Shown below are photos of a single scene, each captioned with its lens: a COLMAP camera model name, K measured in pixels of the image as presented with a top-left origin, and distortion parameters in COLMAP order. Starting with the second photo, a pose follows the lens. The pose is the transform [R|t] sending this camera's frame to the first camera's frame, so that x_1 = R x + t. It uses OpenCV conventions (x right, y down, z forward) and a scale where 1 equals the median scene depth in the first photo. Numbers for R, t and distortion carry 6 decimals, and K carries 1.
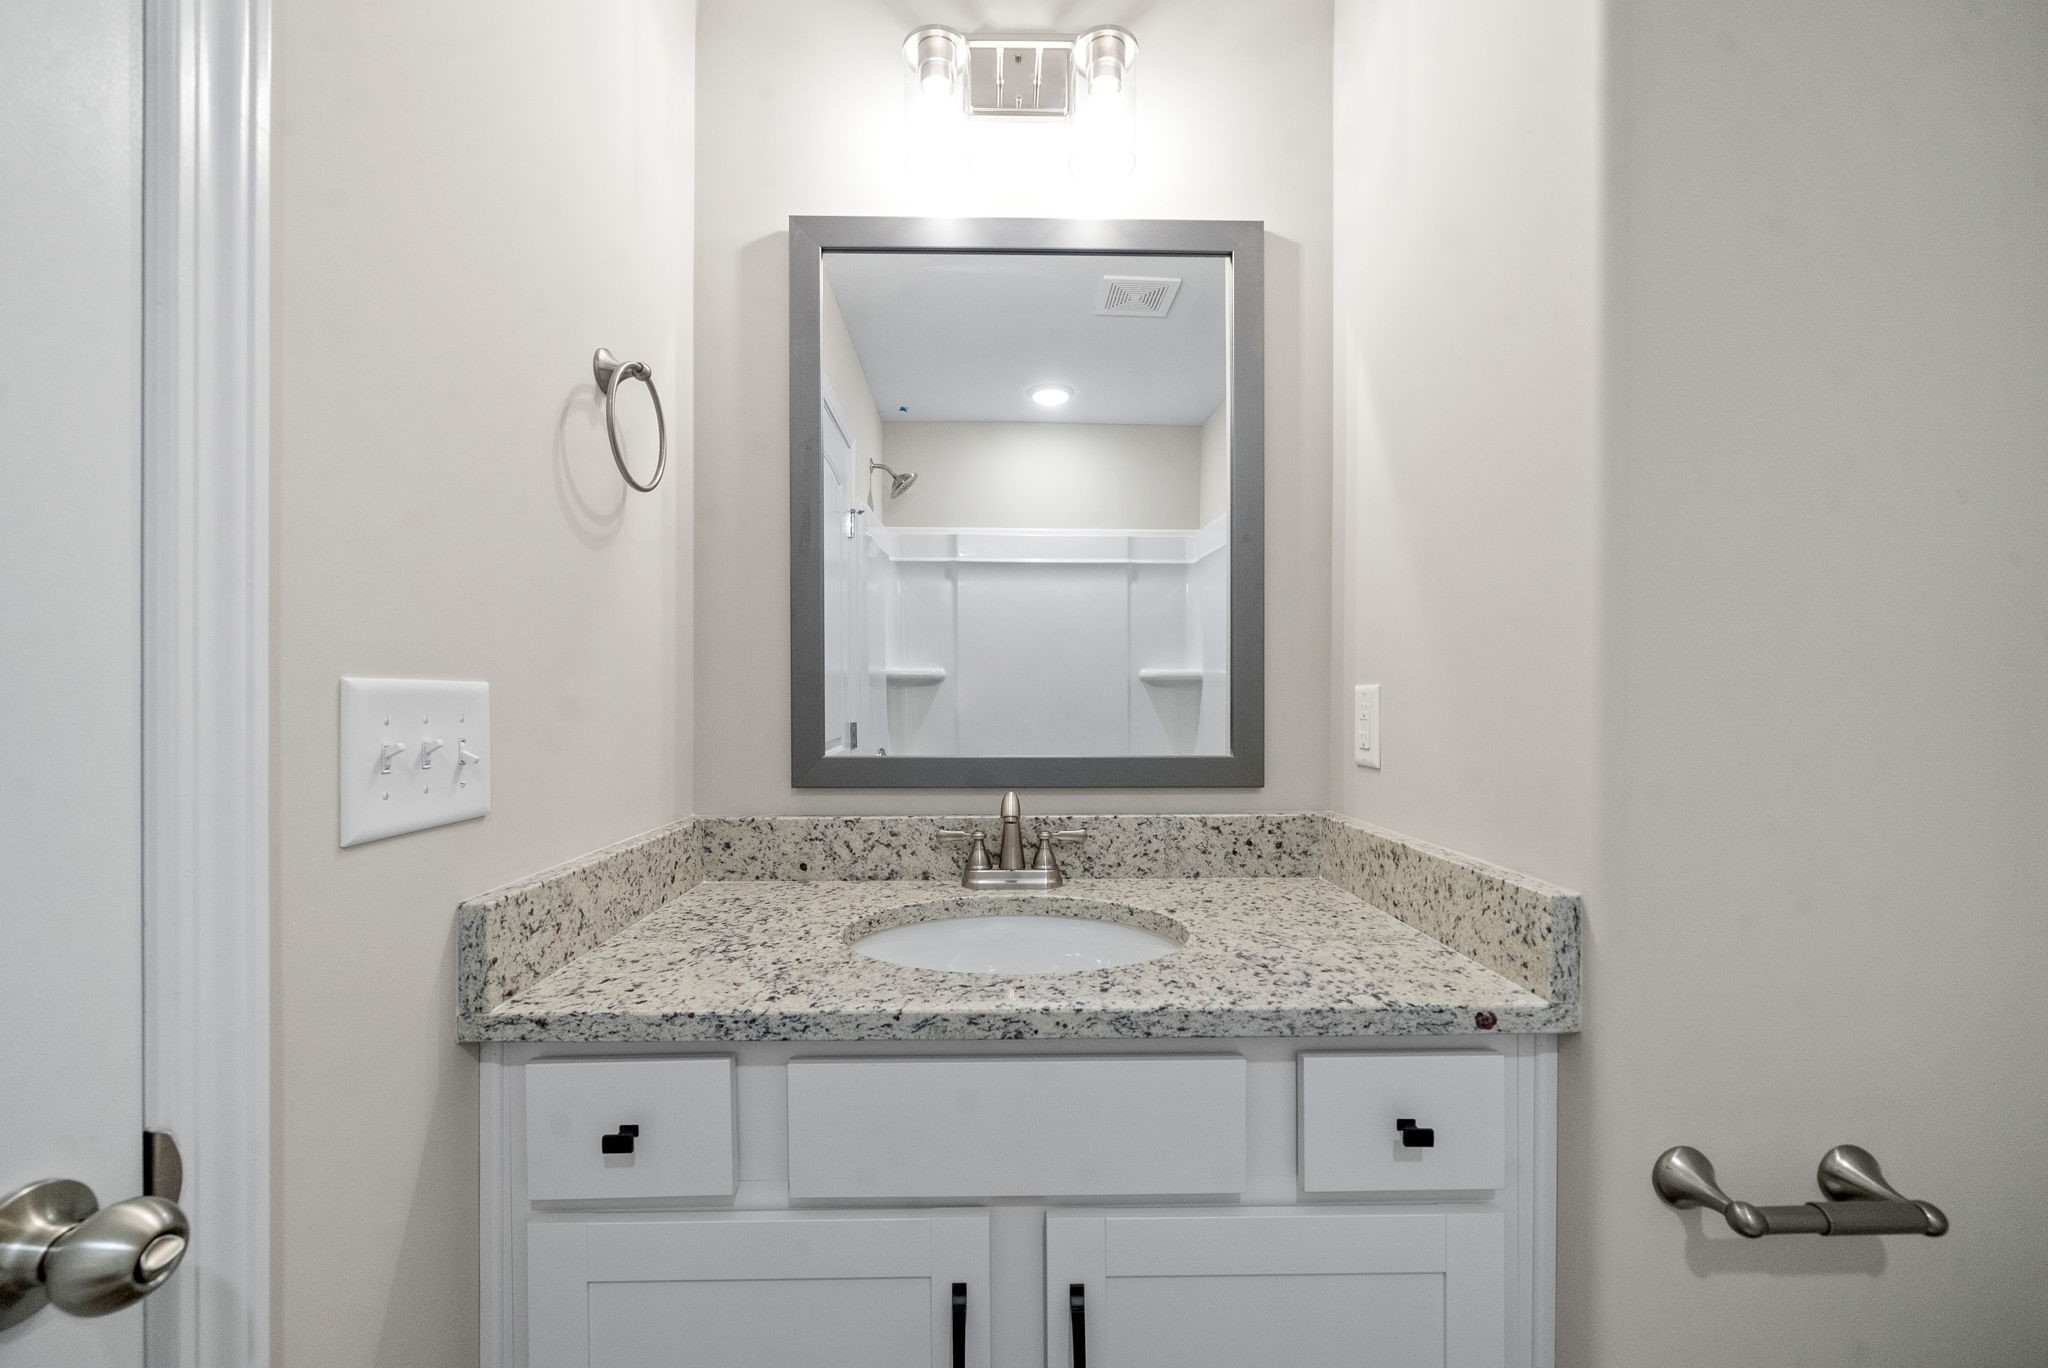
lens RADIAL K [[826.3, 0, 1016.2], [0, 826.3, 694.7], [0, 0, 1]] dist [-0.004202, 0.000275]
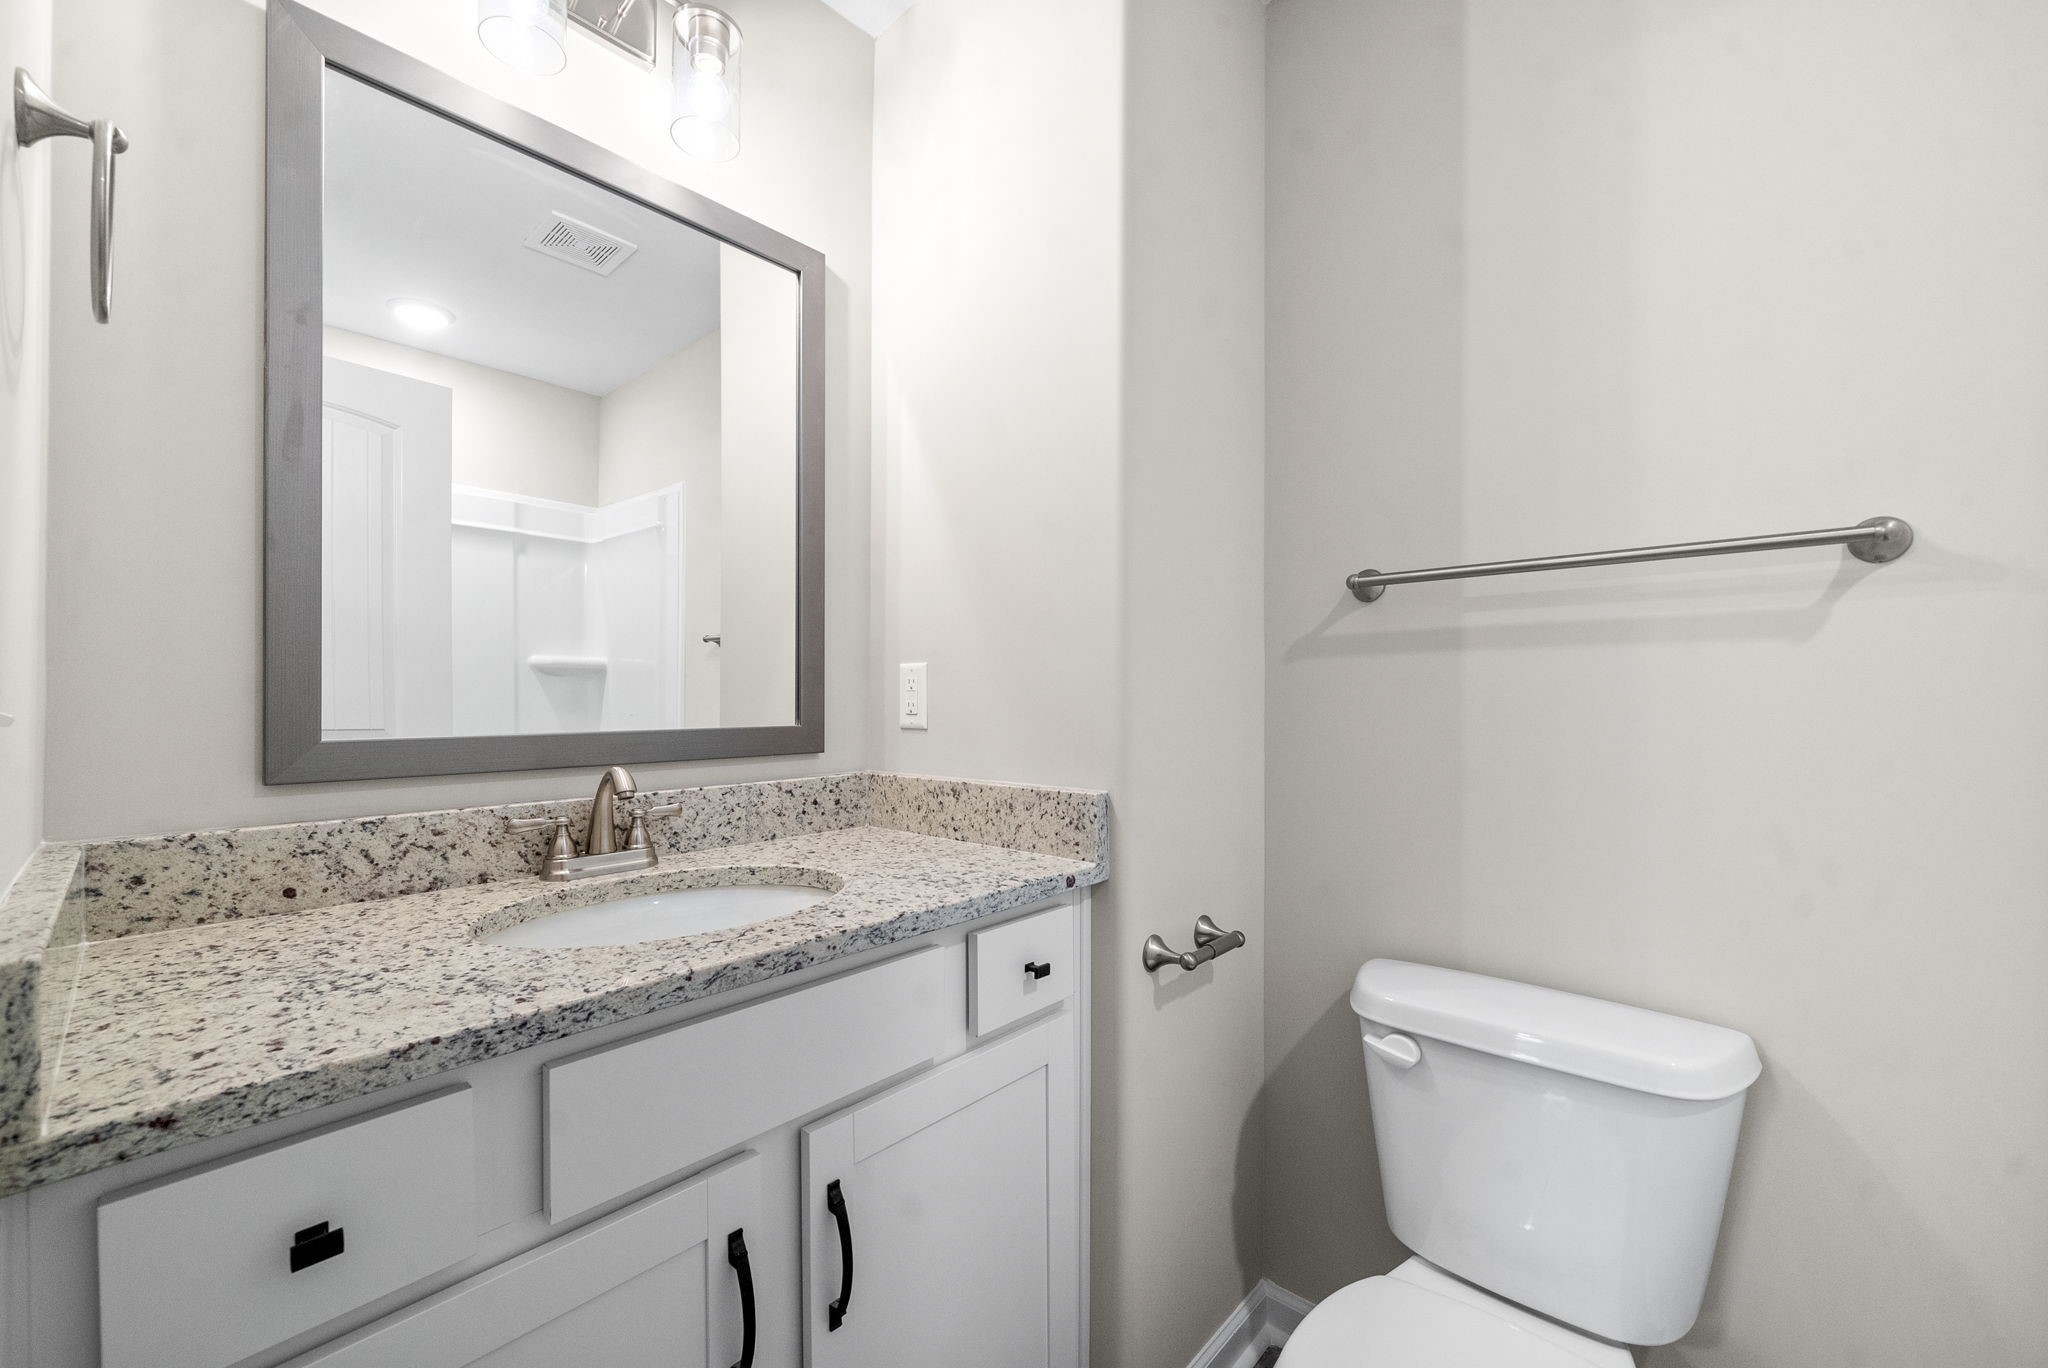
lens RADIAL K [[826.3, 0, 1034.8], [0, 826.3, 691.9], [0, 0, 1]] dist [-0.004202, 0.000275]
pose [[0.667510, 0.003367, 0.744593, -0.402176], [0.002509, 0.999974, -0.006771, 0.043355], [-0.744597, 0.006388, 0.667484, 0.035468]]
